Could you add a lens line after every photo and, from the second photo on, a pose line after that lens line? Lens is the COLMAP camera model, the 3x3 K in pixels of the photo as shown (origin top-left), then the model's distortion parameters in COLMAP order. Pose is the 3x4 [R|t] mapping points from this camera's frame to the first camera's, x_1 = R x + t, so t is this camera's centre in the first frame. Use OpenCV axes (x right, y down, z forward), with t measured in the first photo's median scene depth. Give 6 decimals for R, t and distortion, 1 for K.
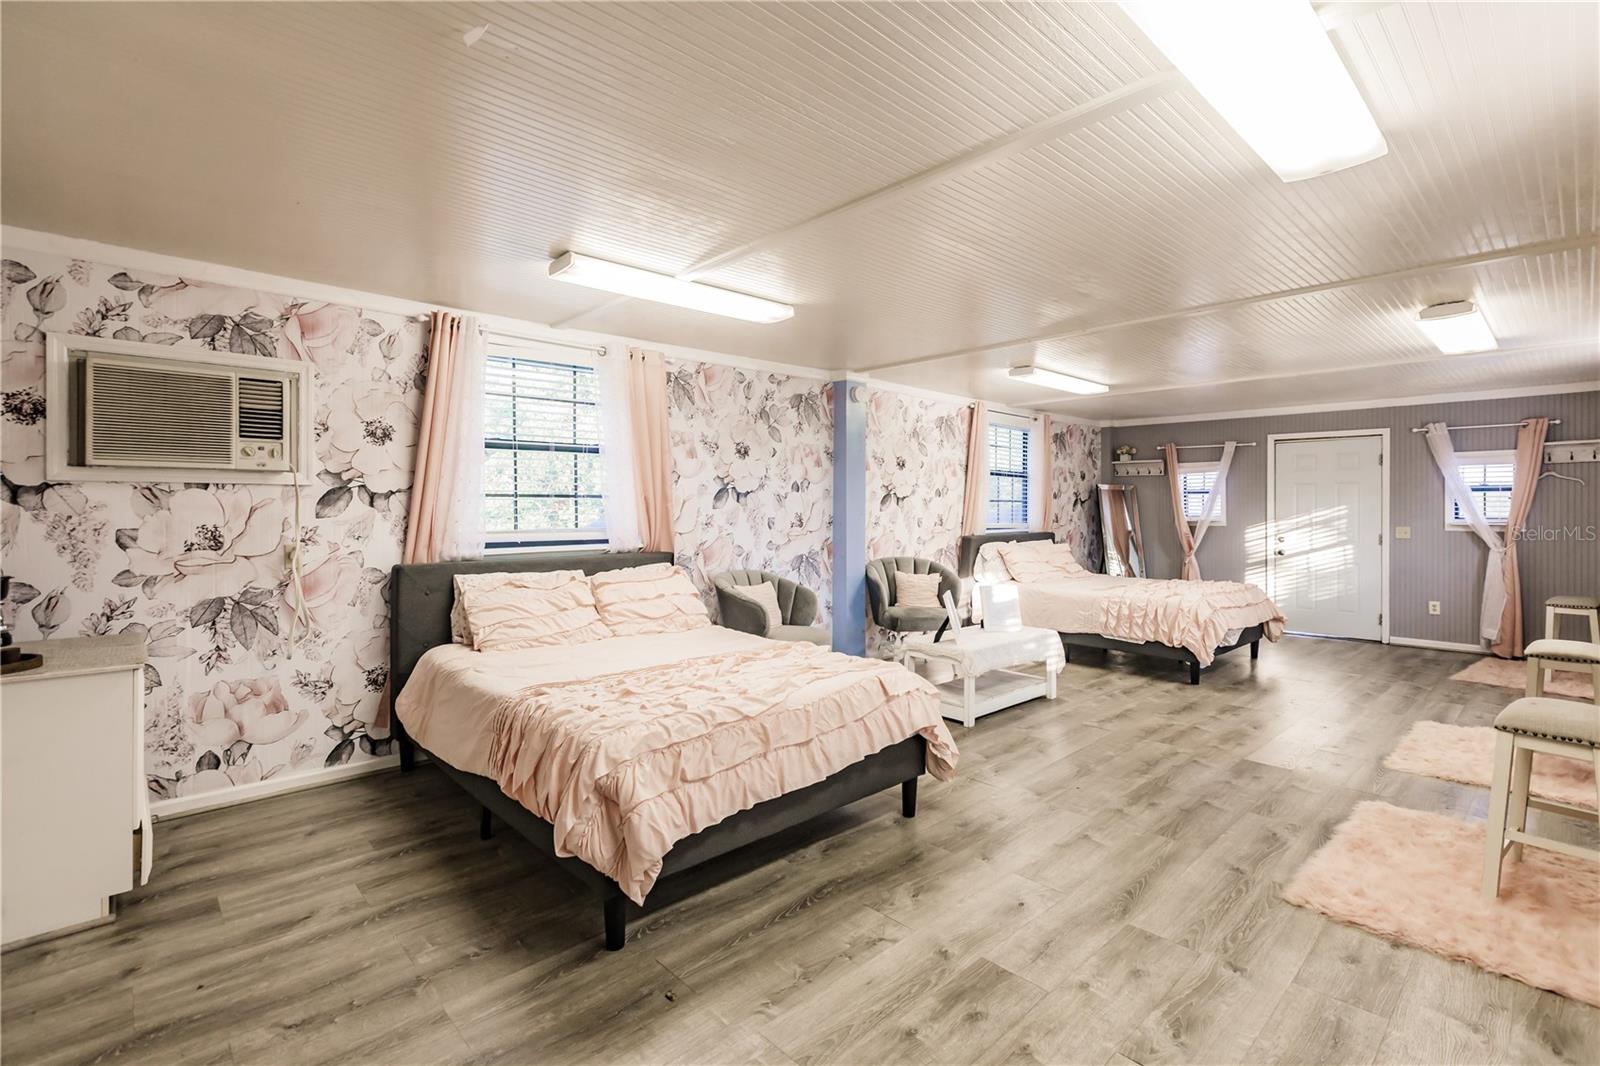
lens RADIAL K [[722.2, 0, 794.5], [0, 722.2, 517.6], [0, 0, 1]] dist [-0.001901, -0.000311]
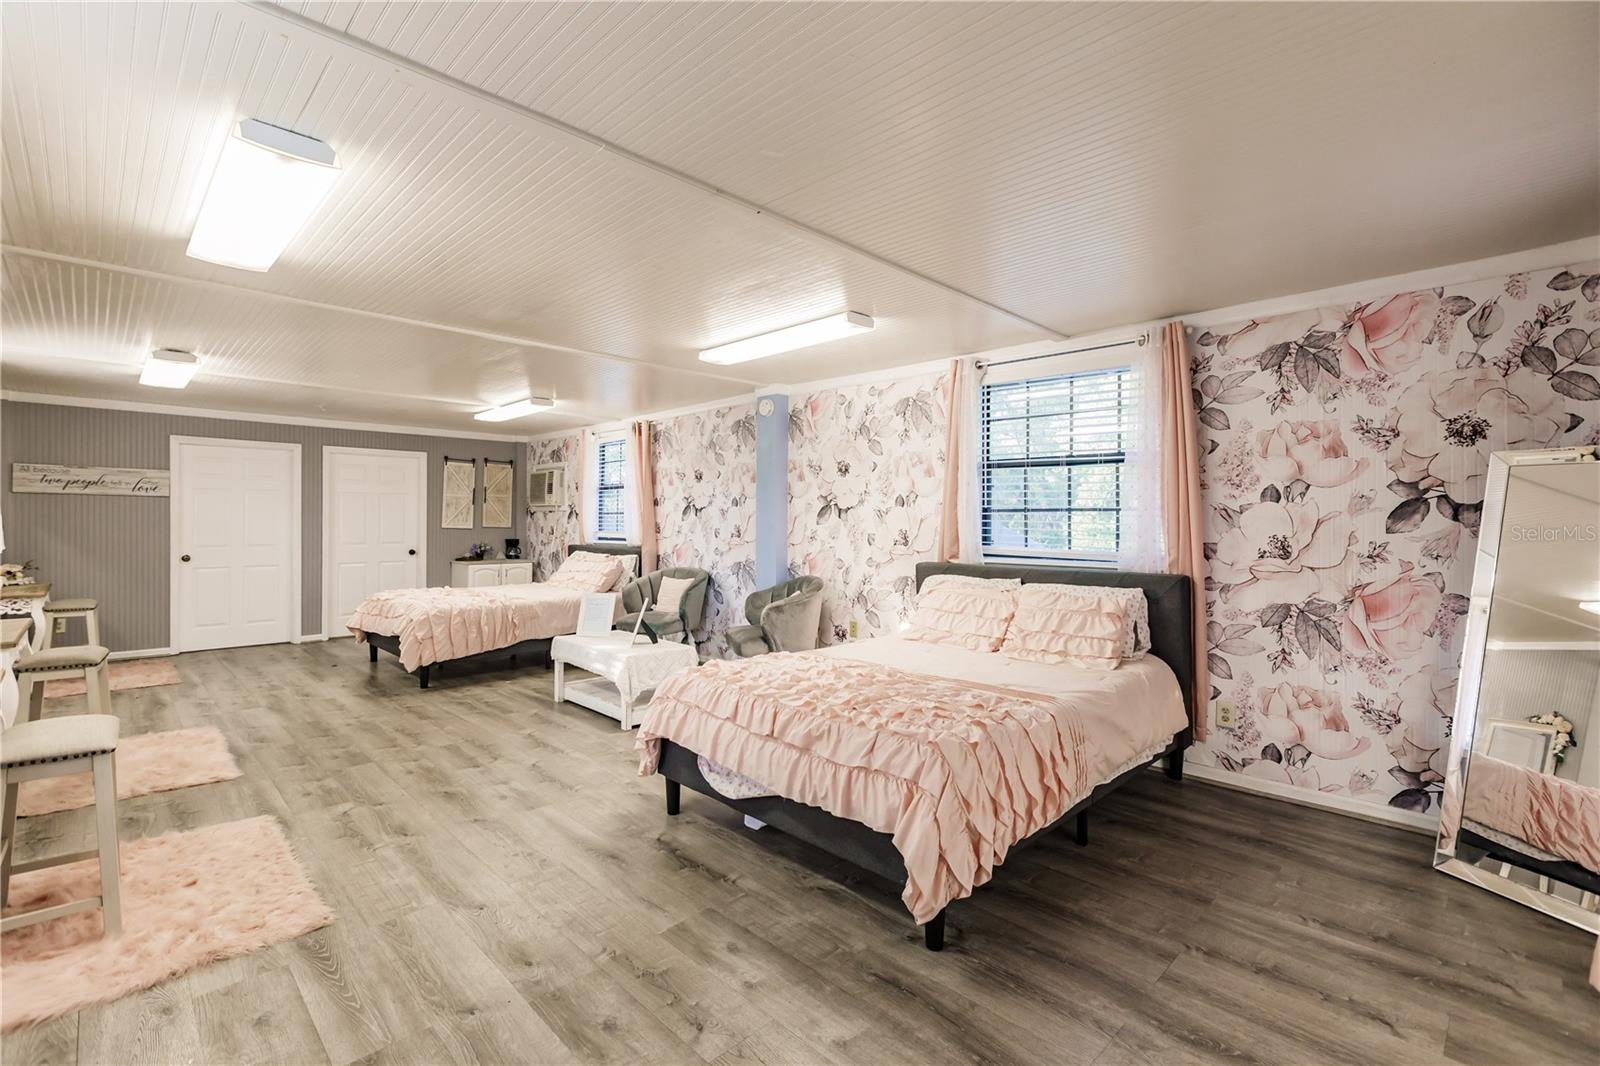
lens RADIAL K [[715.1, 0, 802.0], [0, 715.1, 518.6], [0, 0, 1]] dist [0.018016, -0.000069]
pose [[0.041364, -0.001097, -0.999144, 0.961869], [-0.017218, 0.999850, -0.001811, -0.013722], [0.998996, 0.017278, 0.041339, 0.894580]]
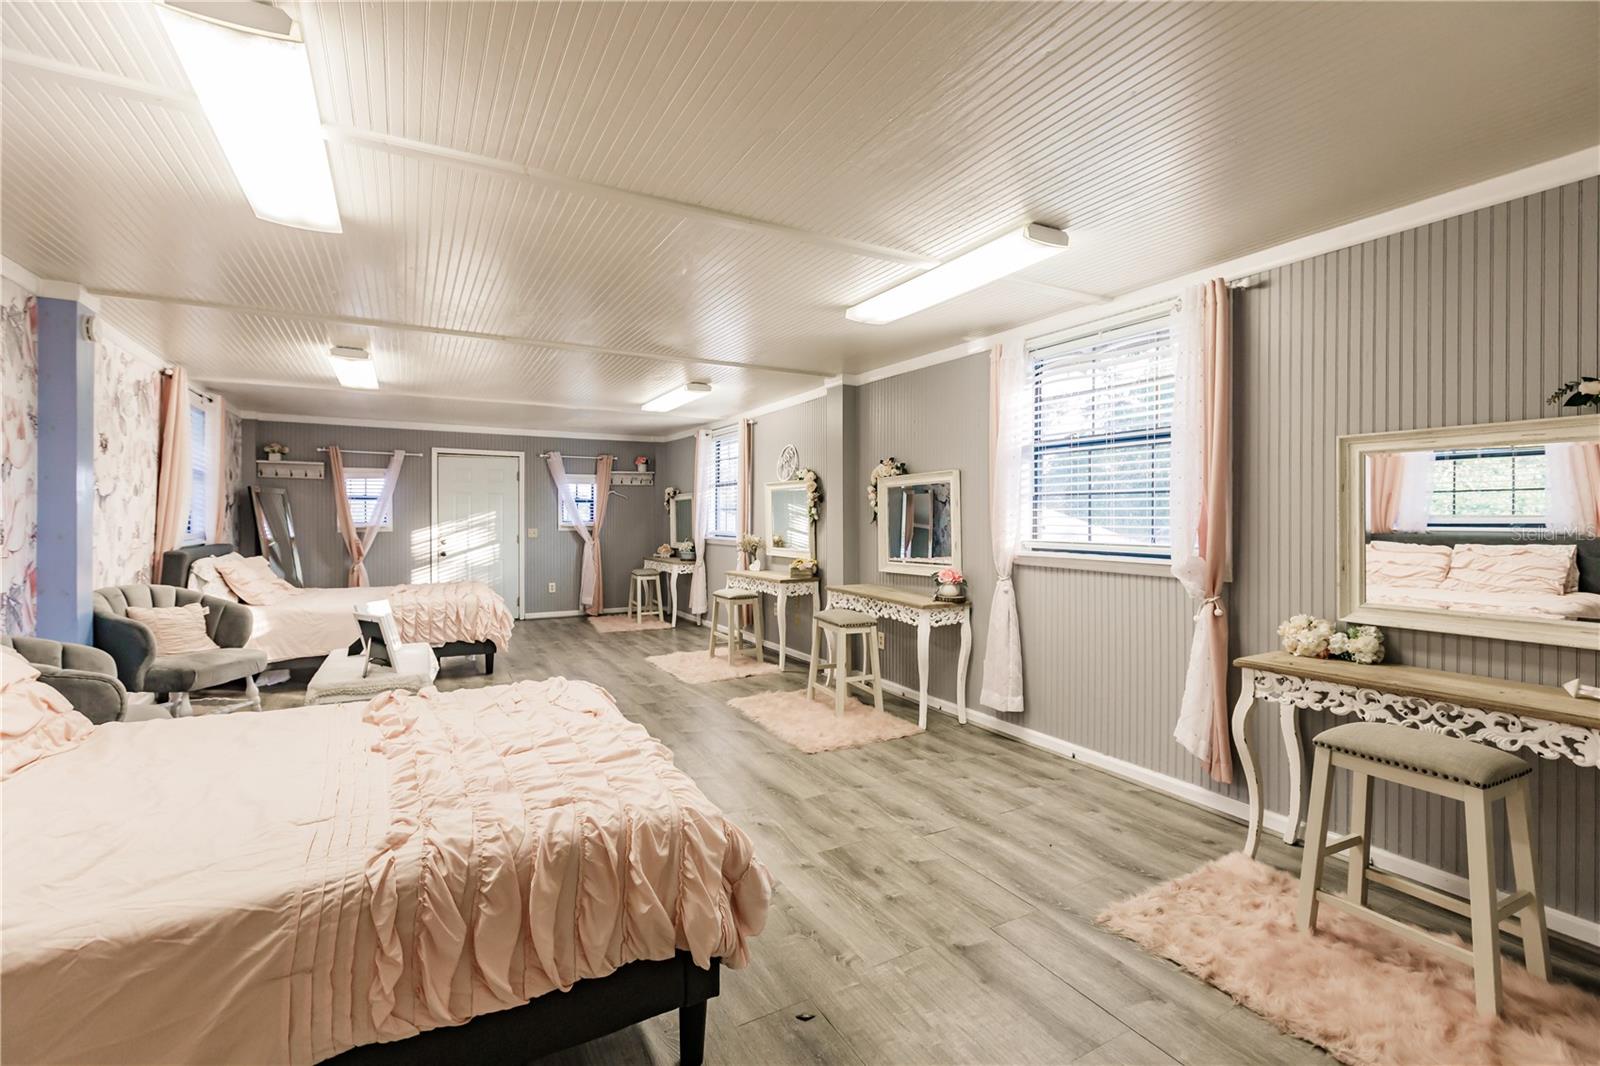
lens RADIAL K [[722.2, 0, 794.5], [0, 722.2, 517.6], [0, 0, 1]] dist [-0.001901, -0.000311]
pose [[0.241017, -0.002496, 0.970518, -0.327338], [0.013425, 0.999910, -0.000763, 0.000778], [-0.970428, 0.013213, 0.241029, 0.230937]]
